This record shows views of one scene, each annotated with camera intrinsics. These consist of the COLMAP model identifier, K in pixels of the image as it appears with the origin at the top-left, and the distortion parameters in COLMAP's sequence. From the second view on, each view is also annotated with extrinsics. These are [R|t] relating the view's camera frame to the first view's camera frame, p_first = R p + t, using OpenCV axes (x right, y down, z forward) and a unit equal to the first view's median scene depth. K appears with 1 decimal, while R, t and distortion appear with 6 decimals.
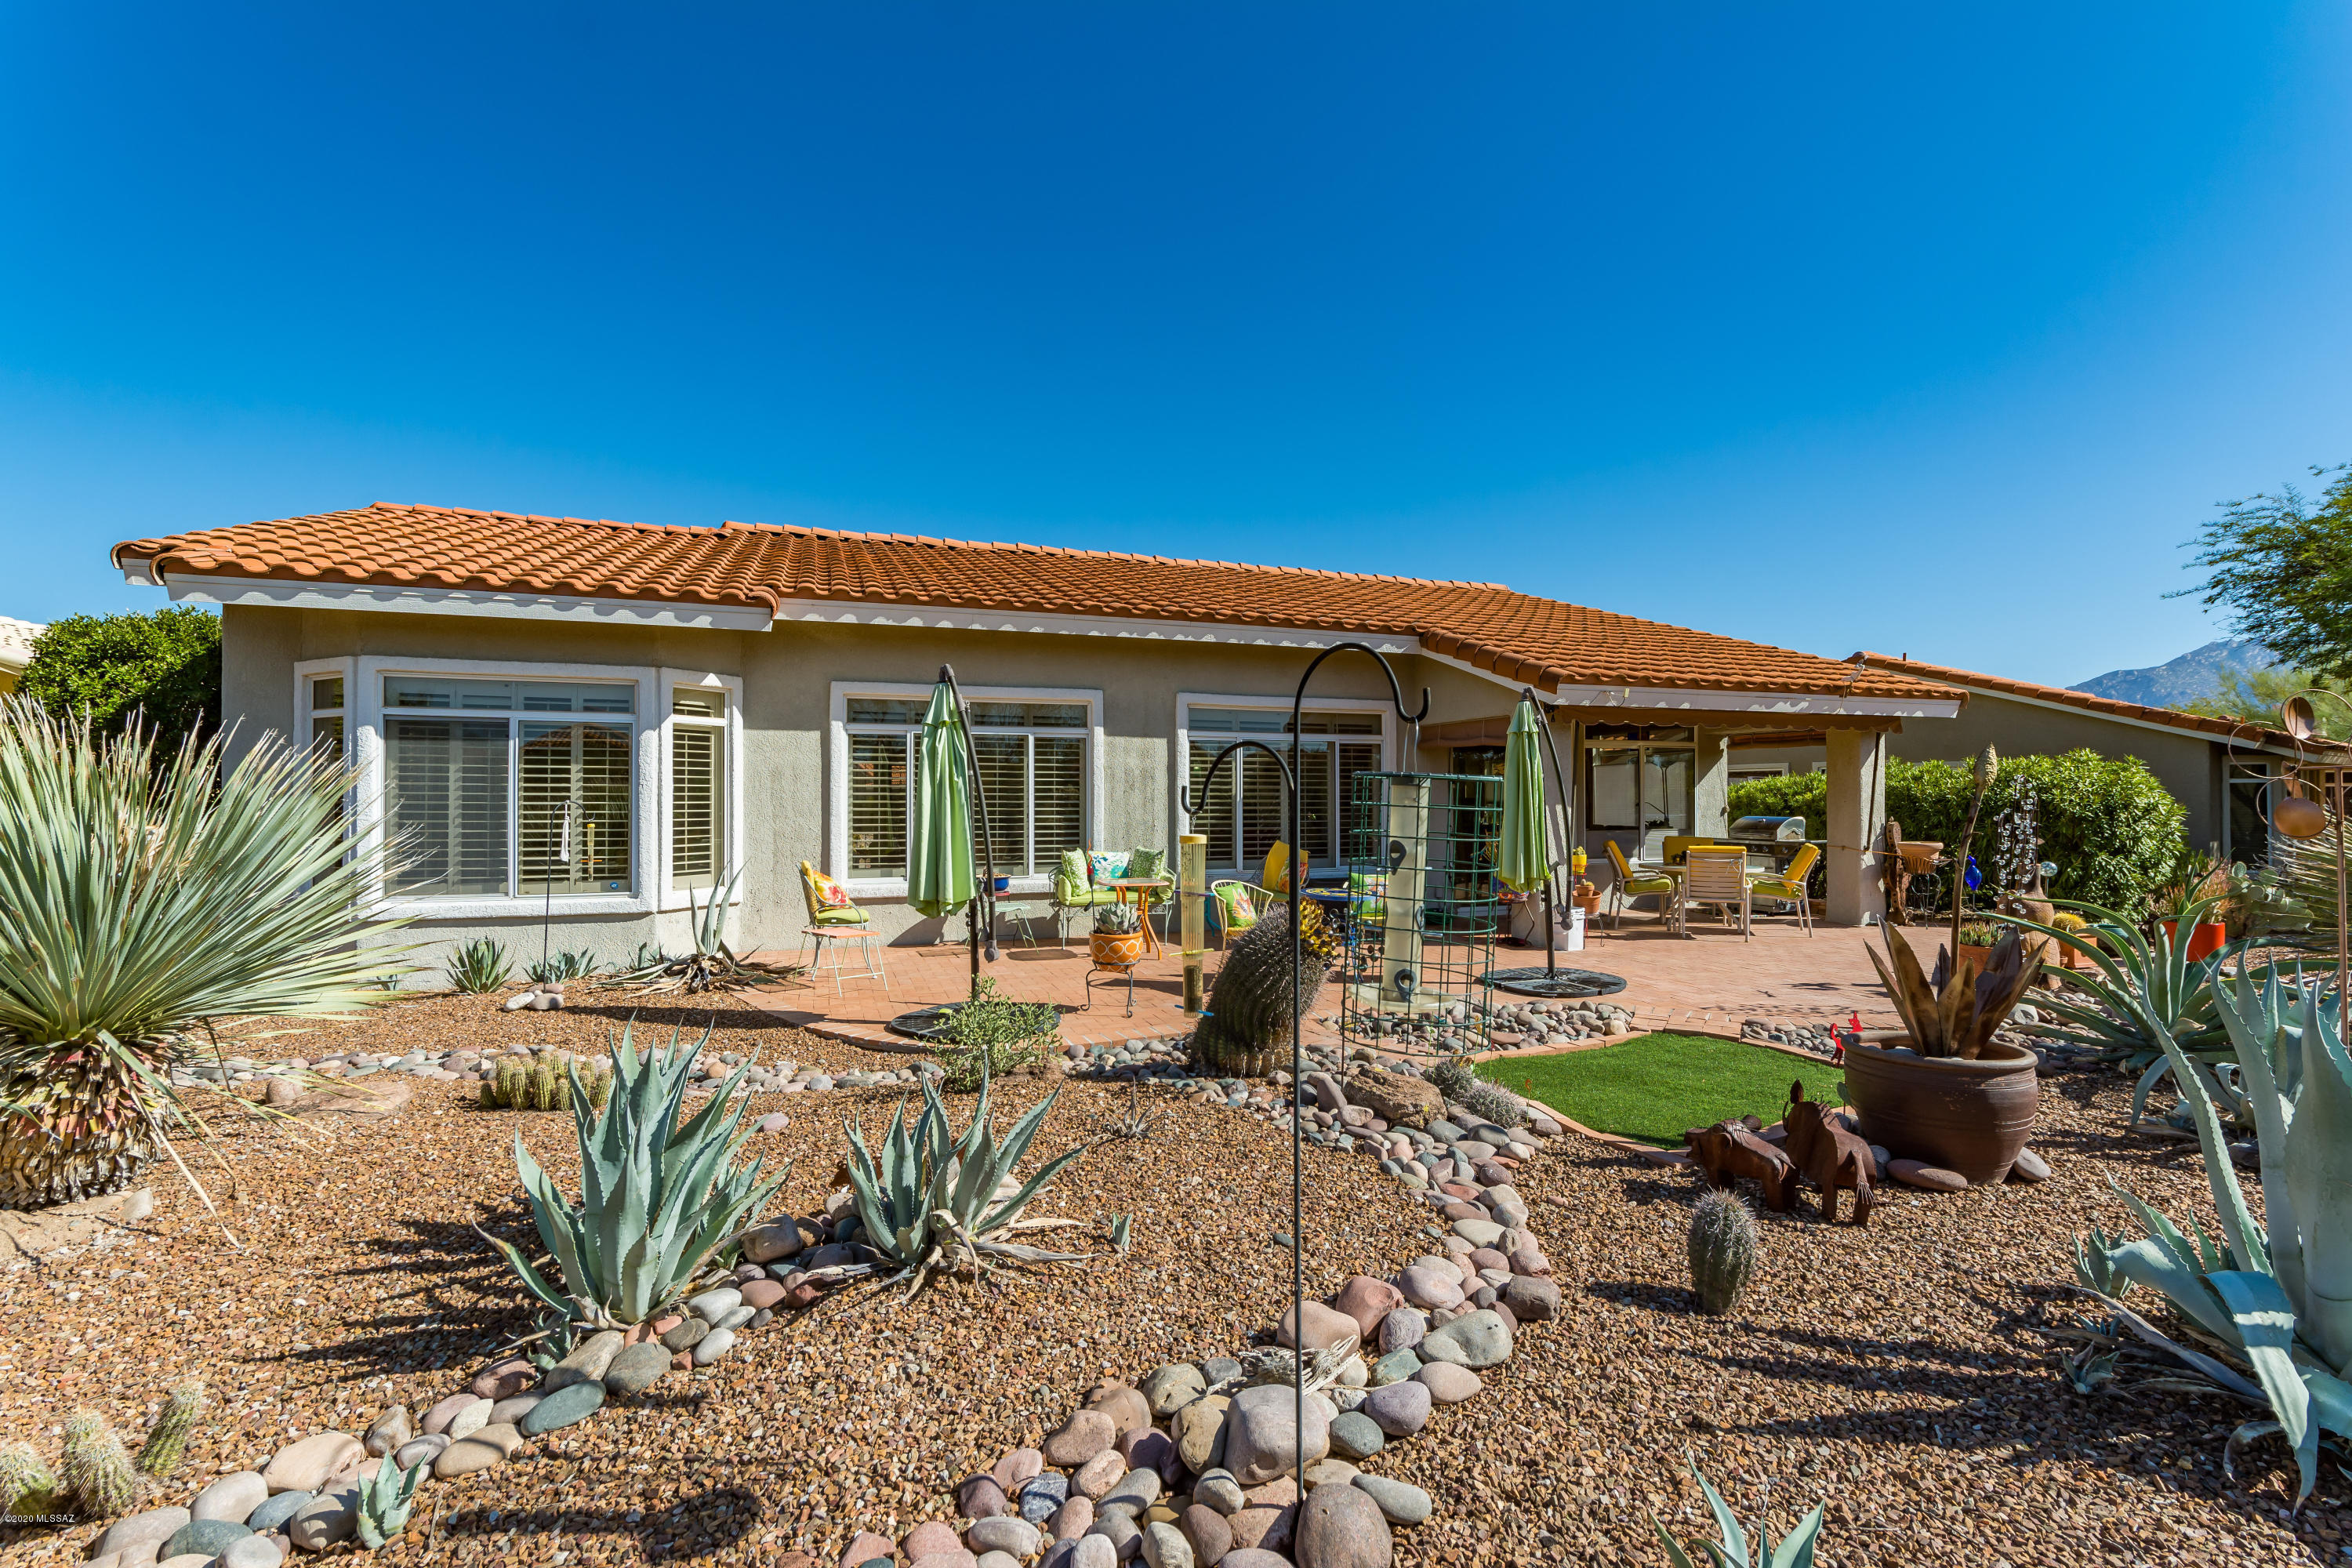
lens RADIAL K [[1020.9, 0, 1176.4], [0, 1020.9, 785.9], [0, 0, 1]] dist [0.002818, -0.000056]
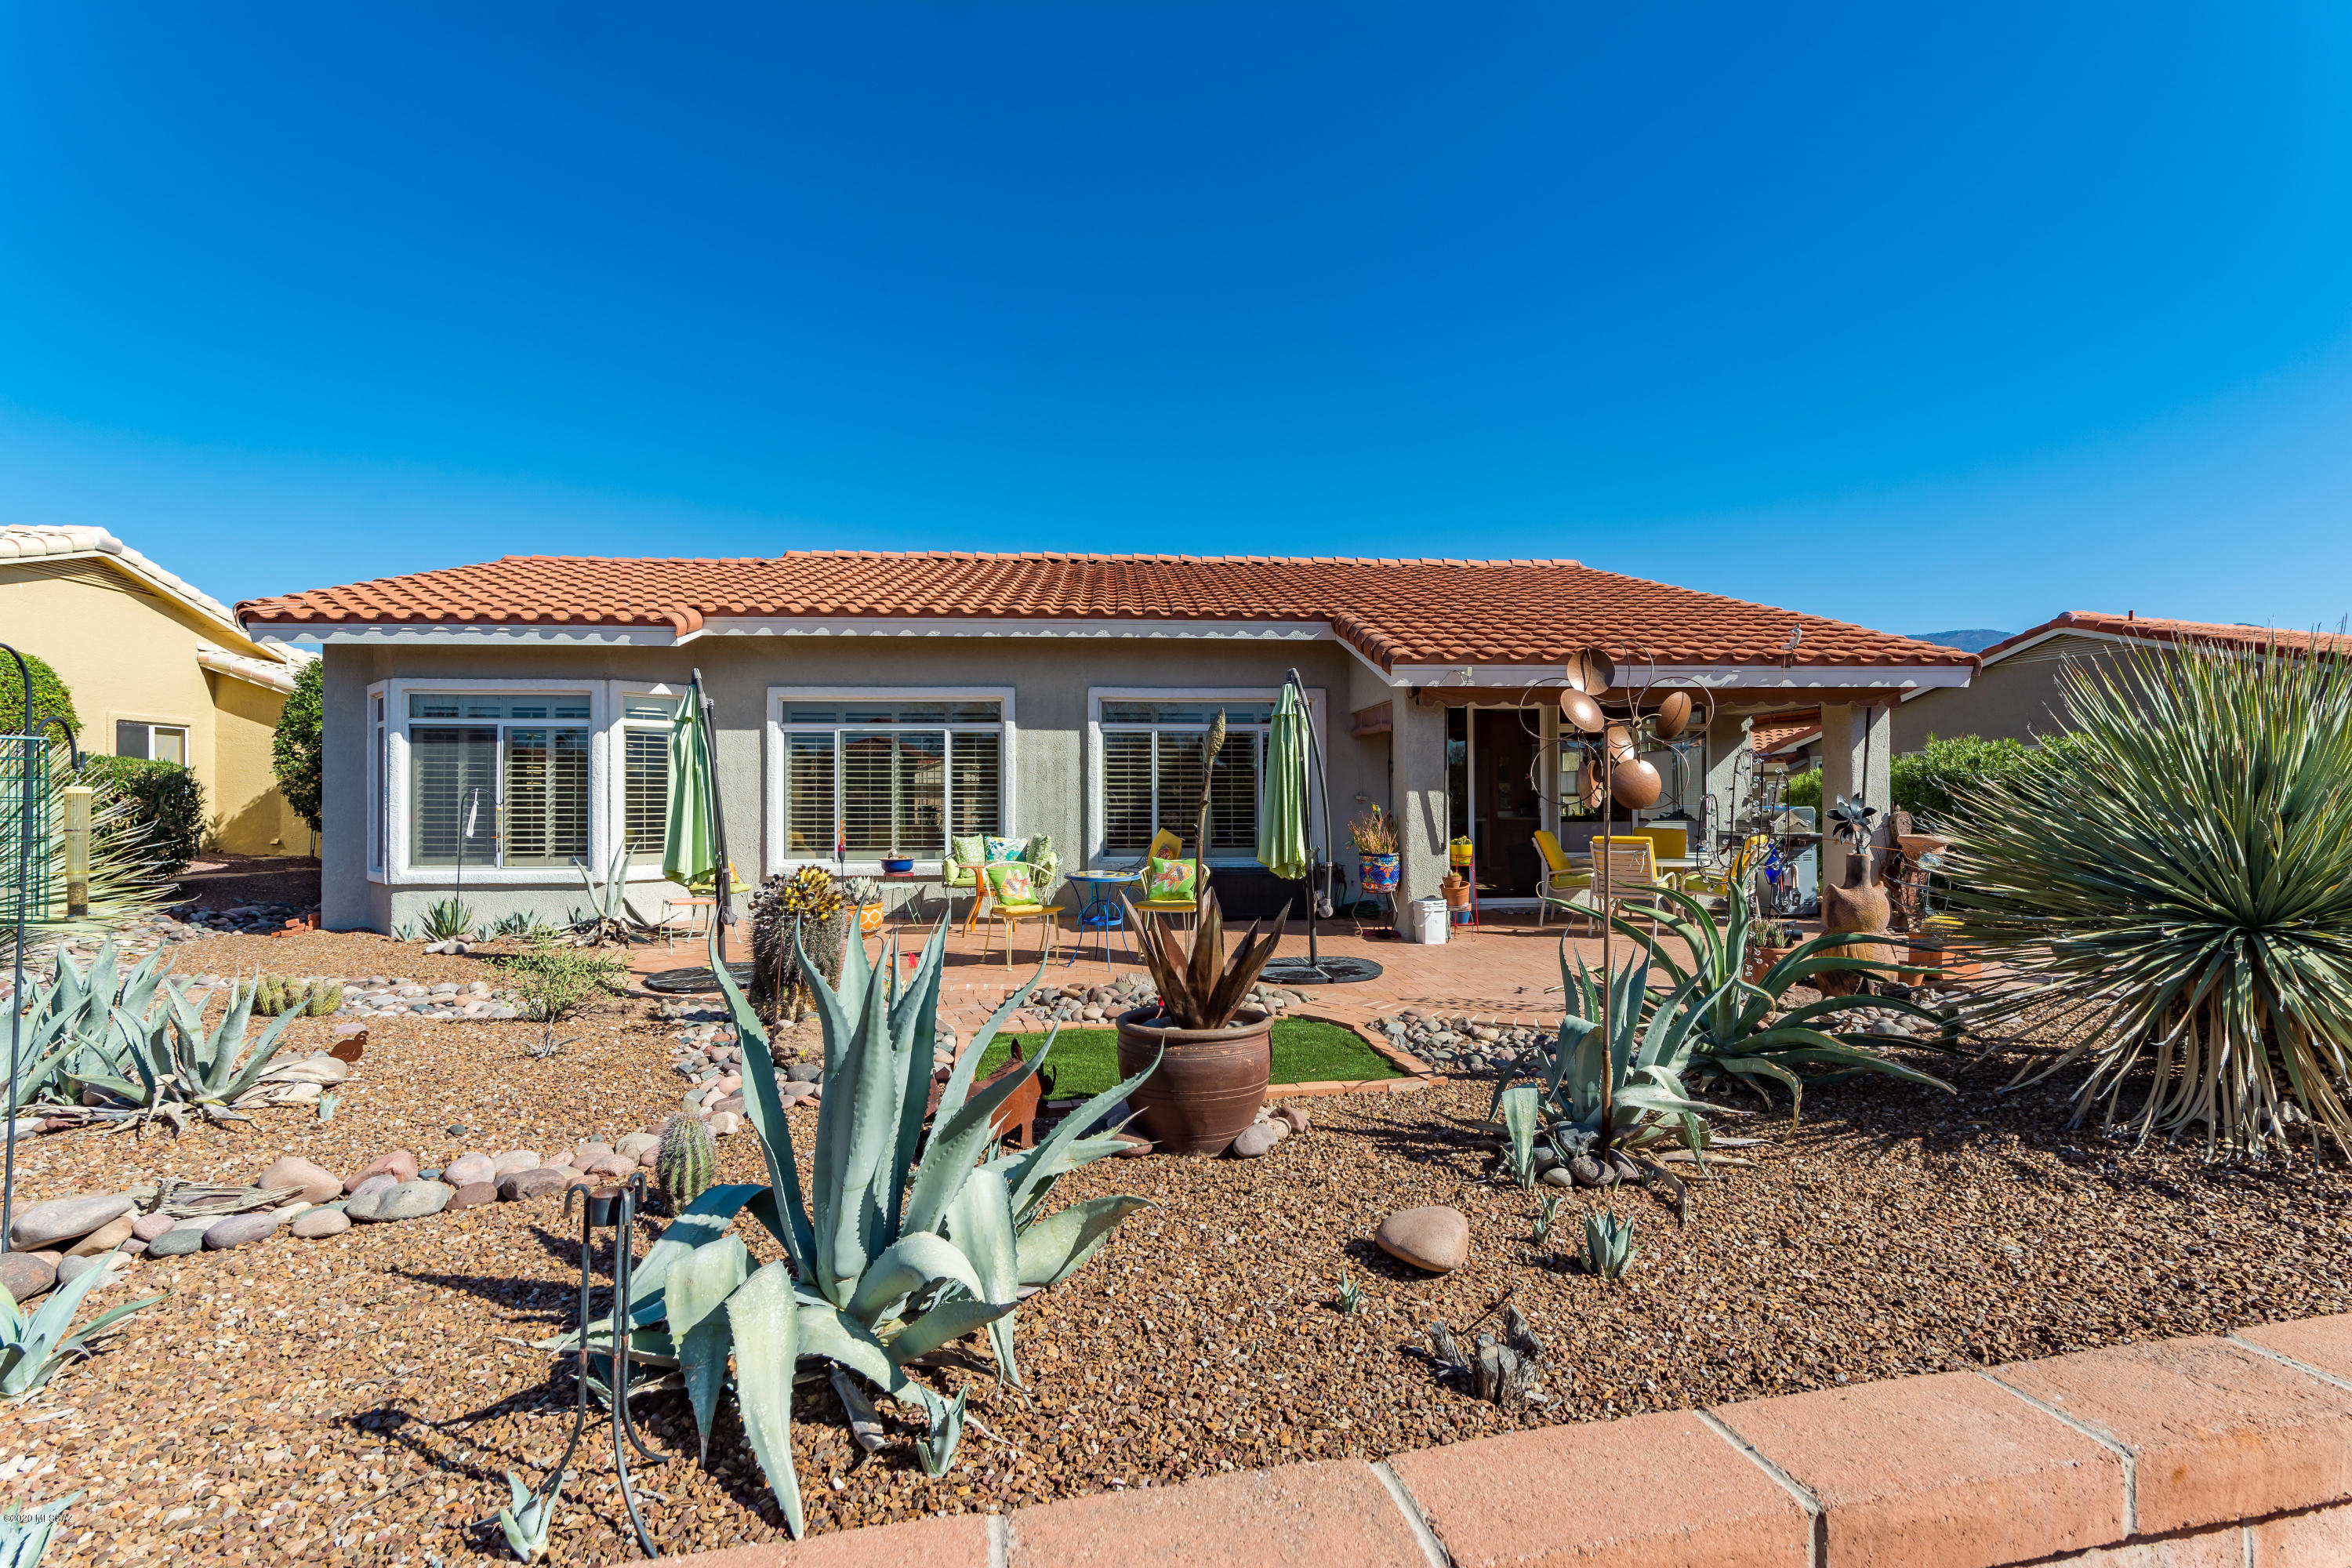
lens RADIAL K [[1020.9, 0, 1178.3], [0, 1020.9, 782.3], [0, 0, 1]] dist [0.002818, -0.000056]
pose [[0.962699, -0.007598, -0.270467, 0.411766], [0.006240, 0.999963, -0.005882, 0.014285], [0.270502, 0.003974, 0.962711, 0.019241]]
